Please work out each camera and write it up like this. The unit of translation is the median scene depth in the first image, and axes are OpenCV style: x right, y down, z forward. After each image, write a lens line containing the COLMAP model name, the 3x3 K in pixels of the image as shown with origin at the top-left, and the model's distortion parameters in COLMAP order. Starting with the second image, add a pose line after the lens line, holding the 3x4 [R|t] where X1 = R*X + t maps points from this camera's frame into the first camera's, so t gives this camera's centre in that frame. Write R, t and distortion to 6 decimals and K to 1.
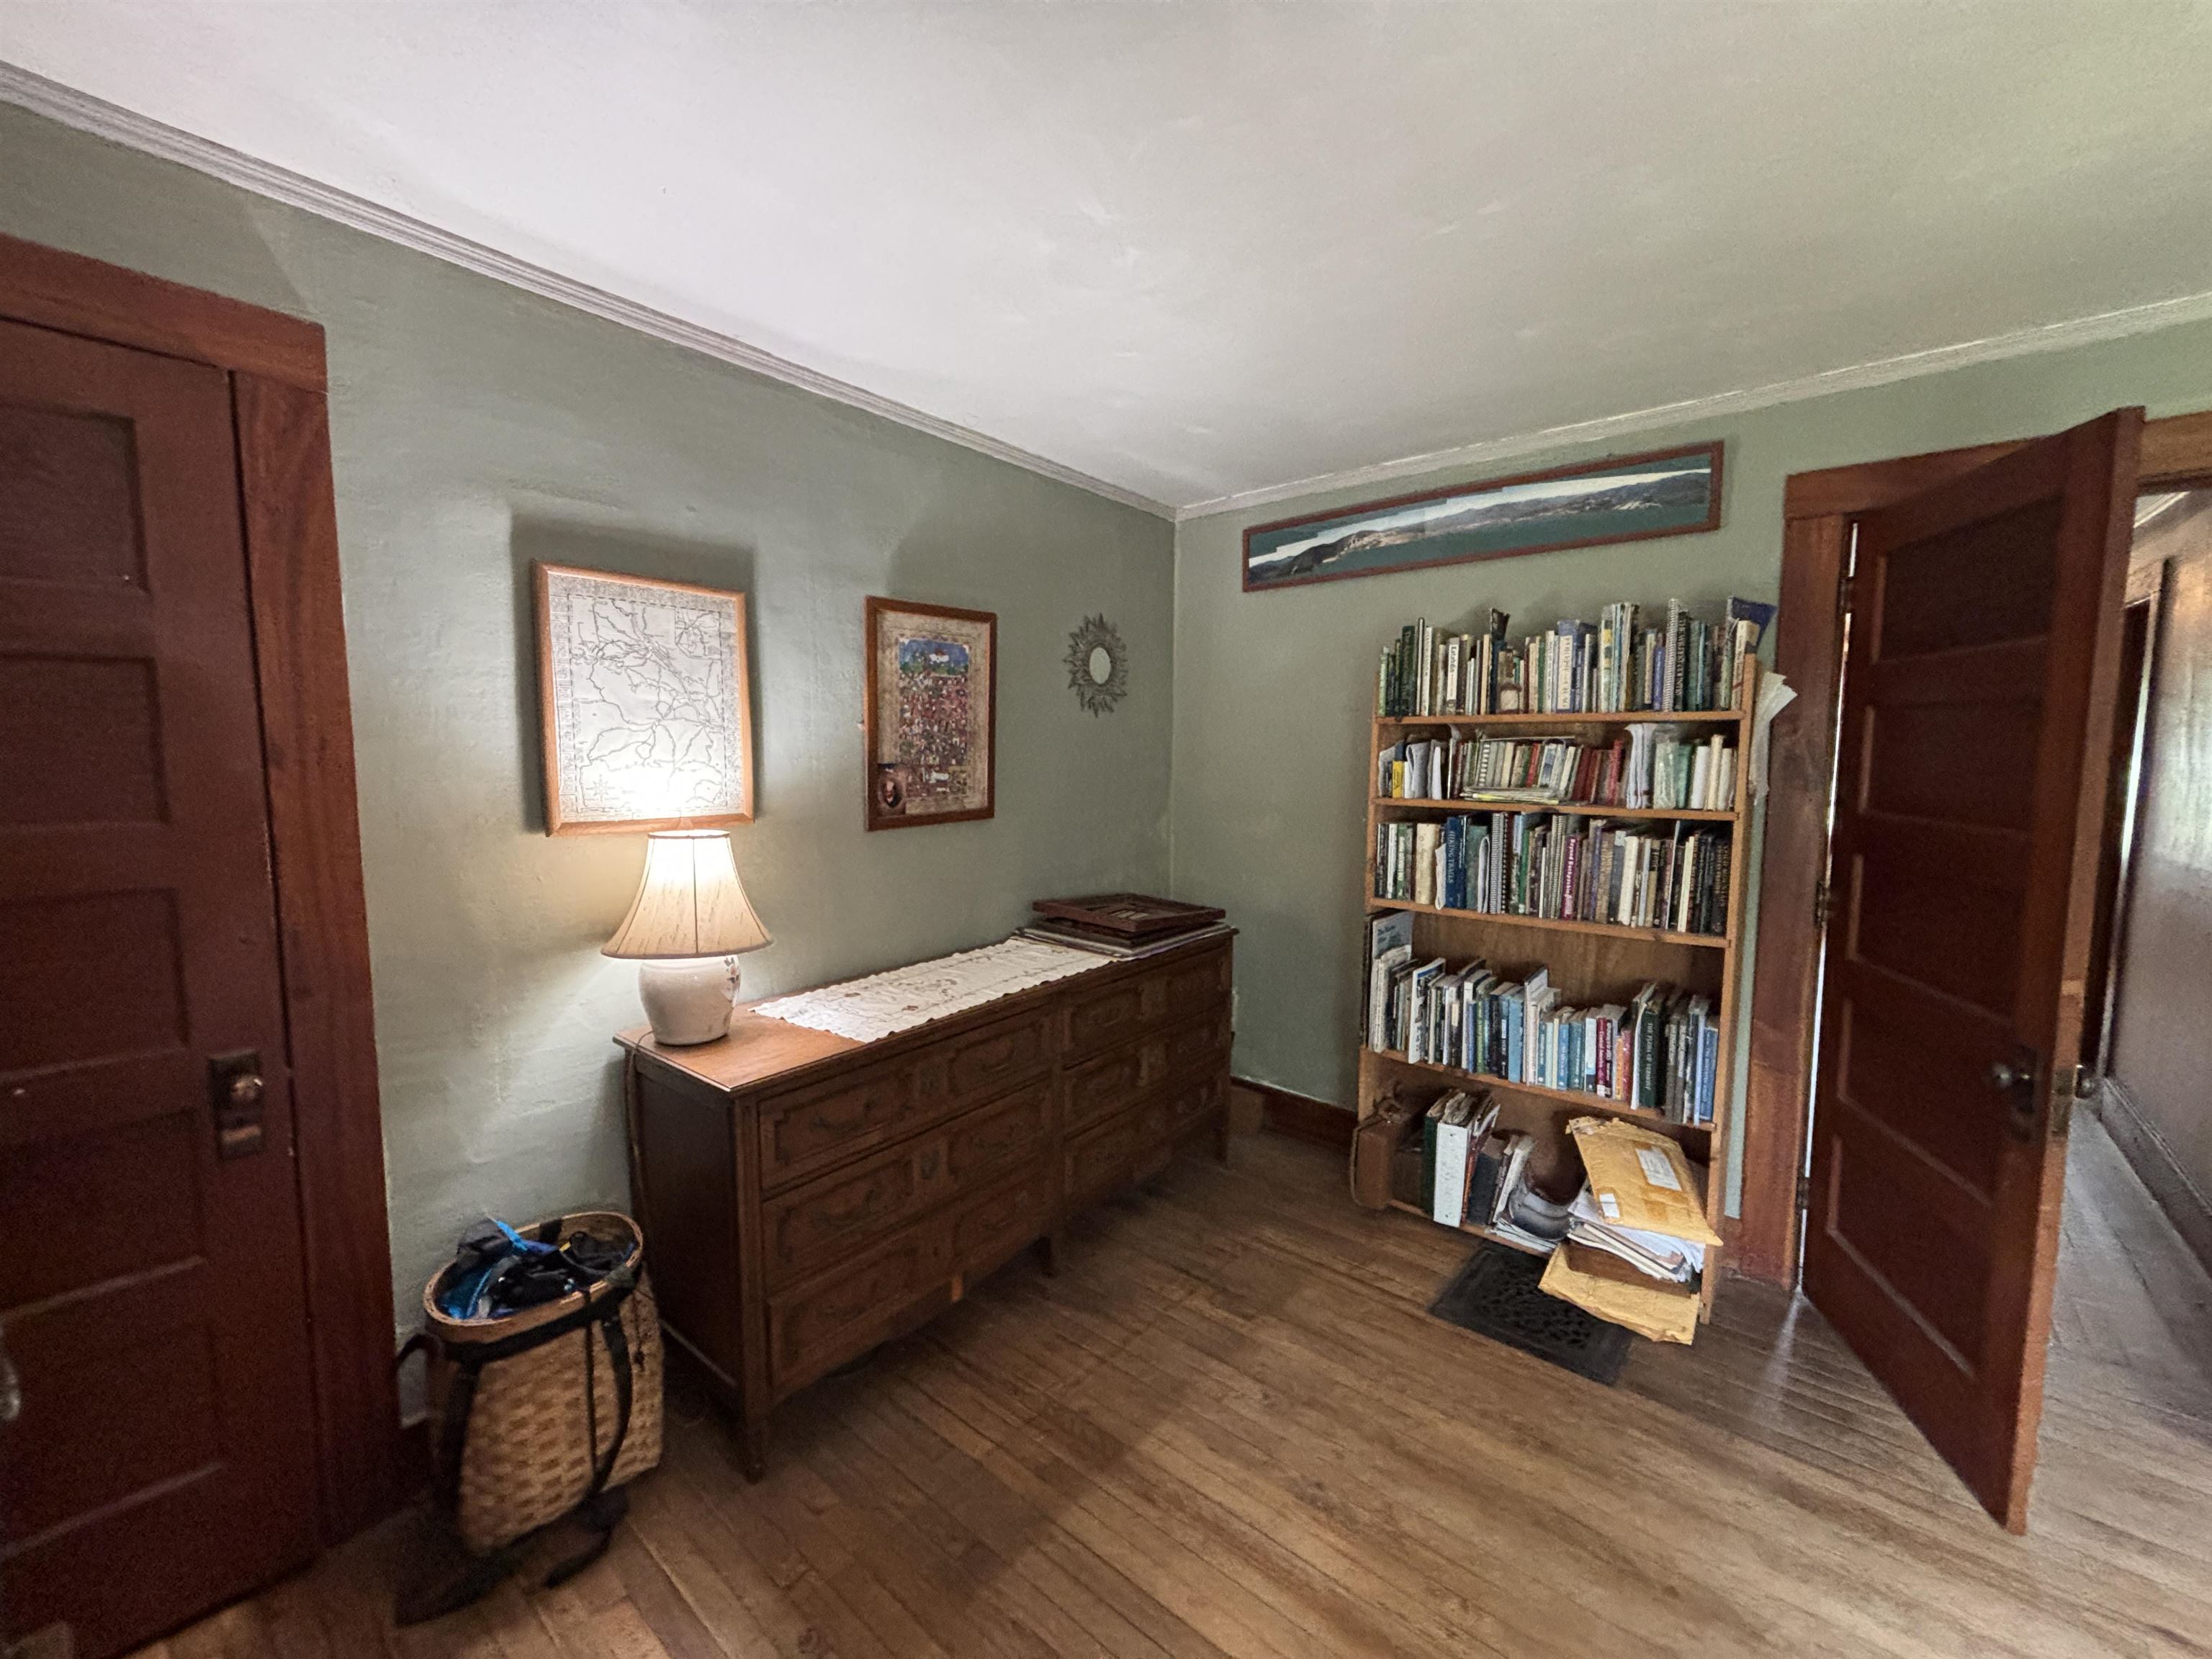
lens RADIAL K [[904.6, 0, 1108.9], [0, 904.6, 826.7], [0, 0, 1]] dist [0.003200, 0.001677]
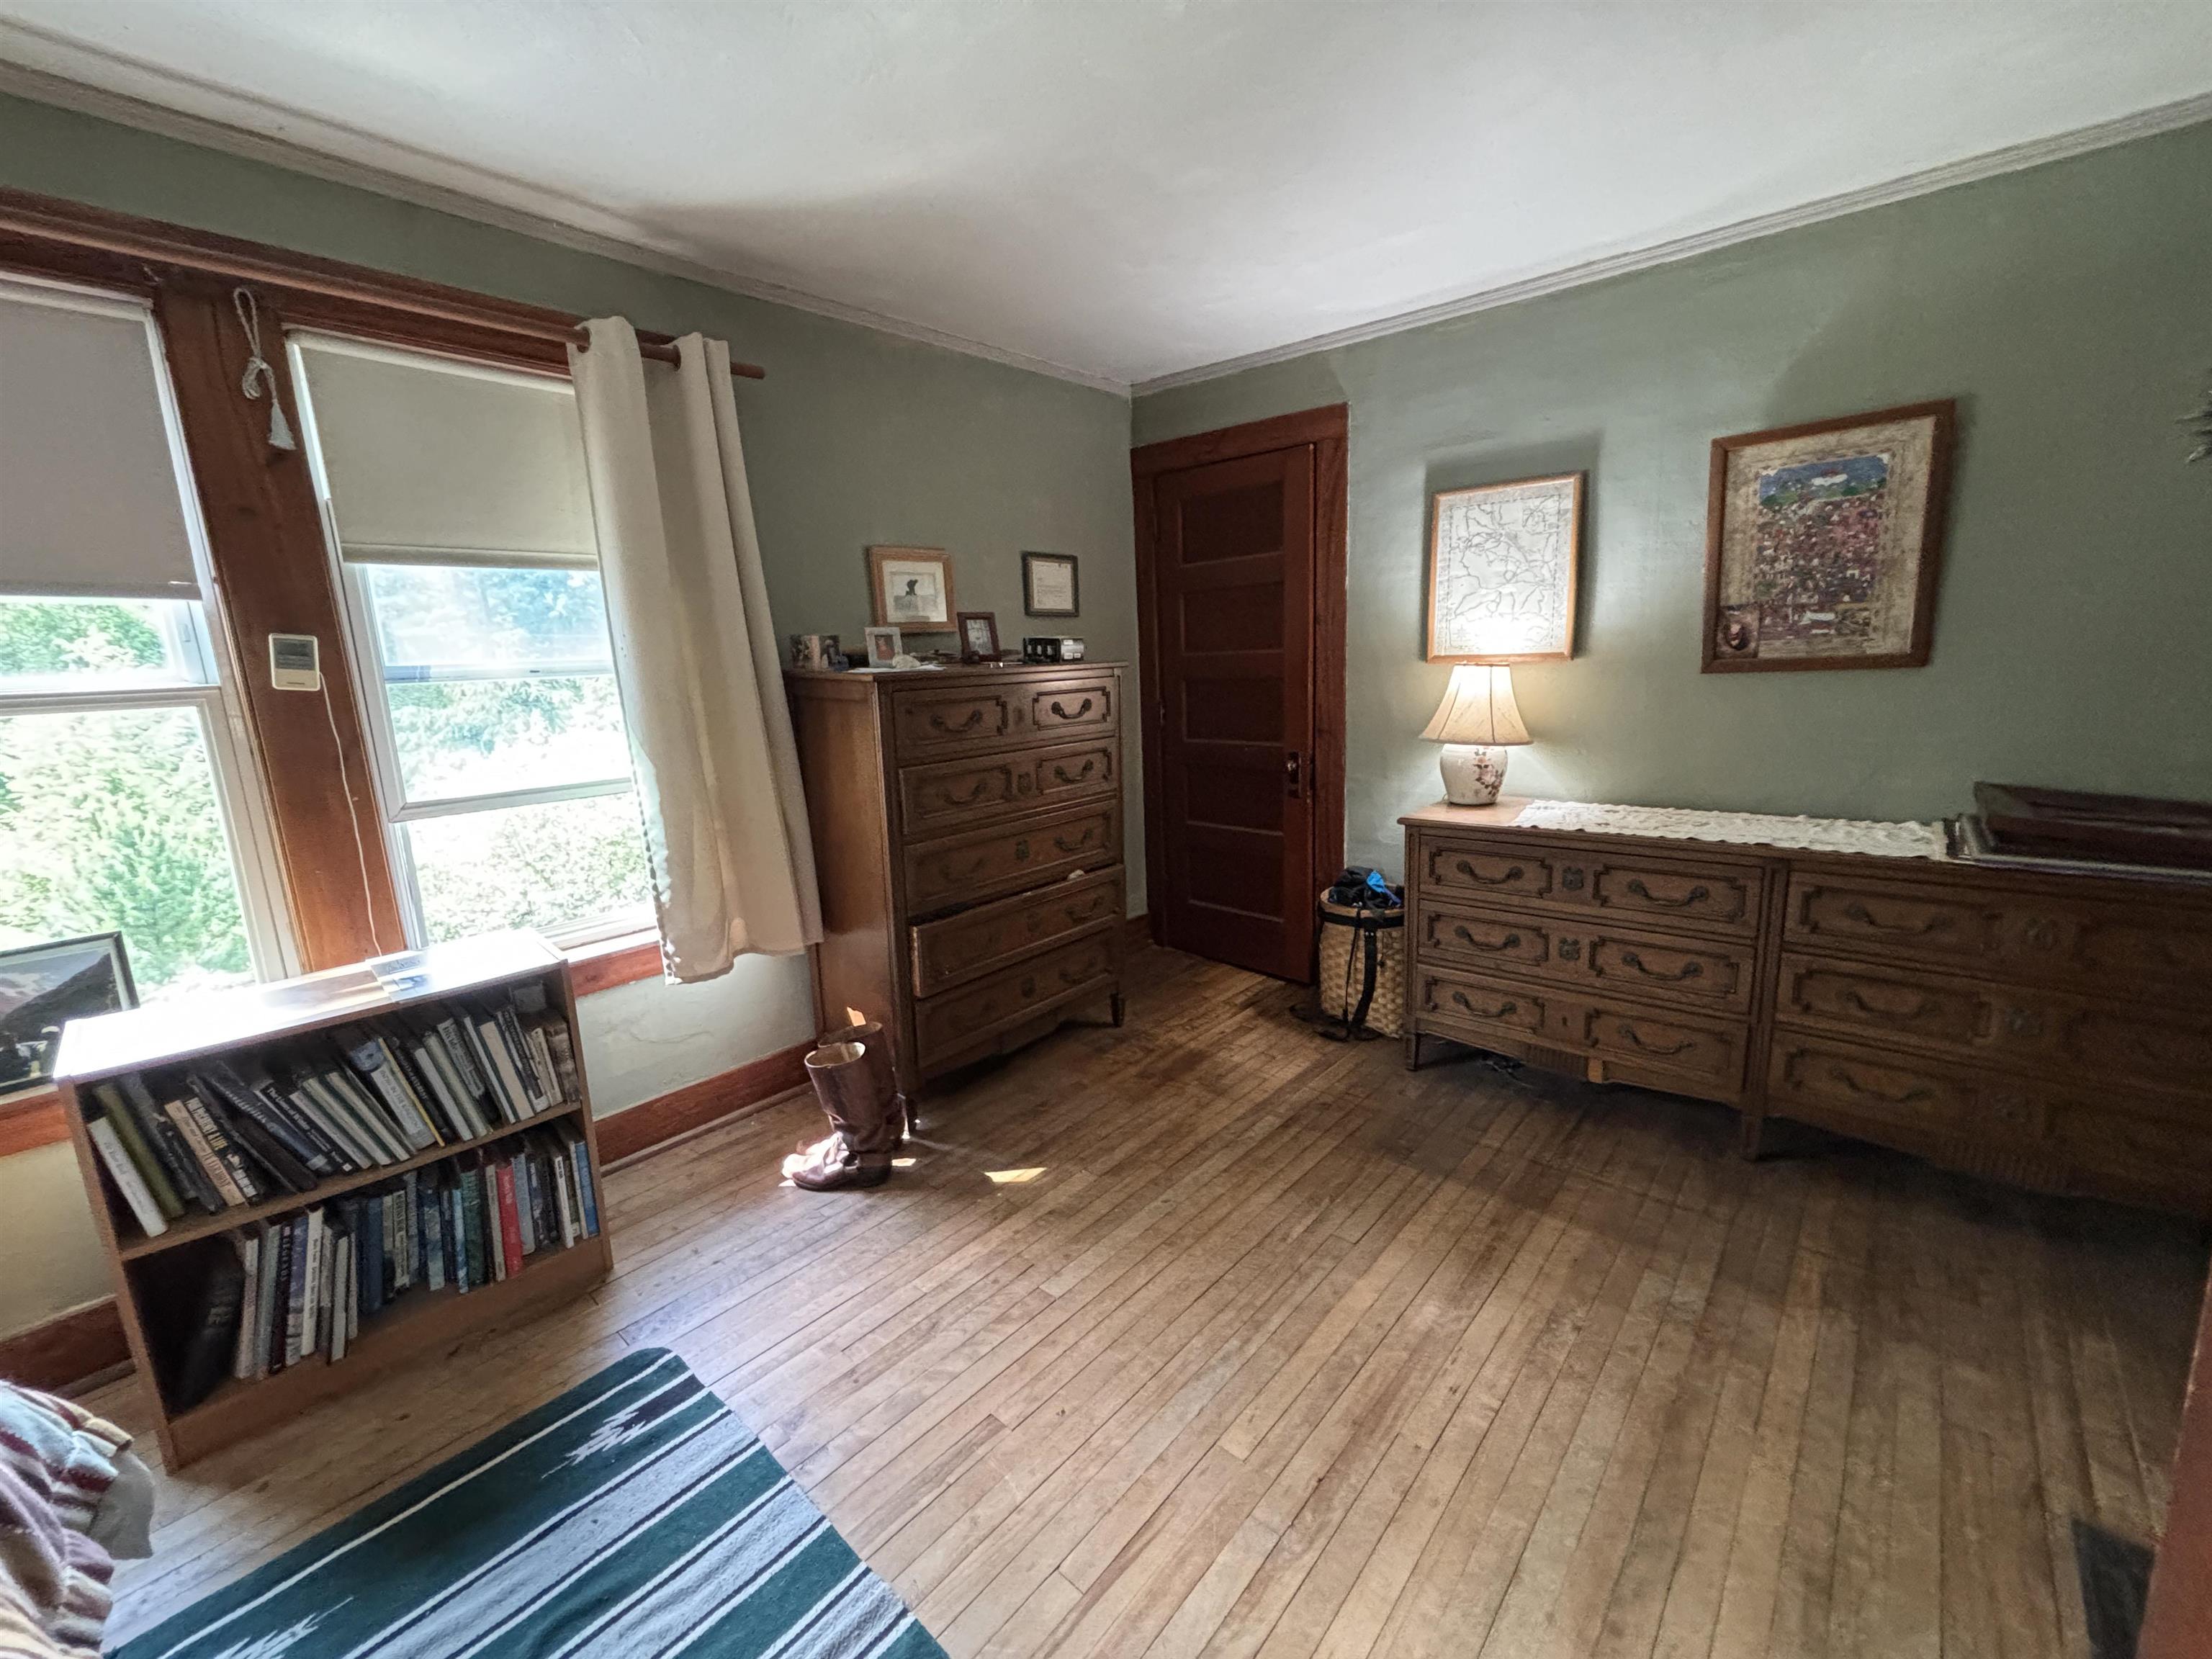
lens RADIAL K [[904.6, 0, 1111.6], [0, 904.6, 826.9], [0, 0, 1]] dist [0.003200, 0.001677]
pose [[-0.022395, 0.190166, -0.981497, 0.838853], [-0.046370, 0.980489, 0.191028, 0.011287], [0.998673, 0.049790, -0.013140, 0.351876]]
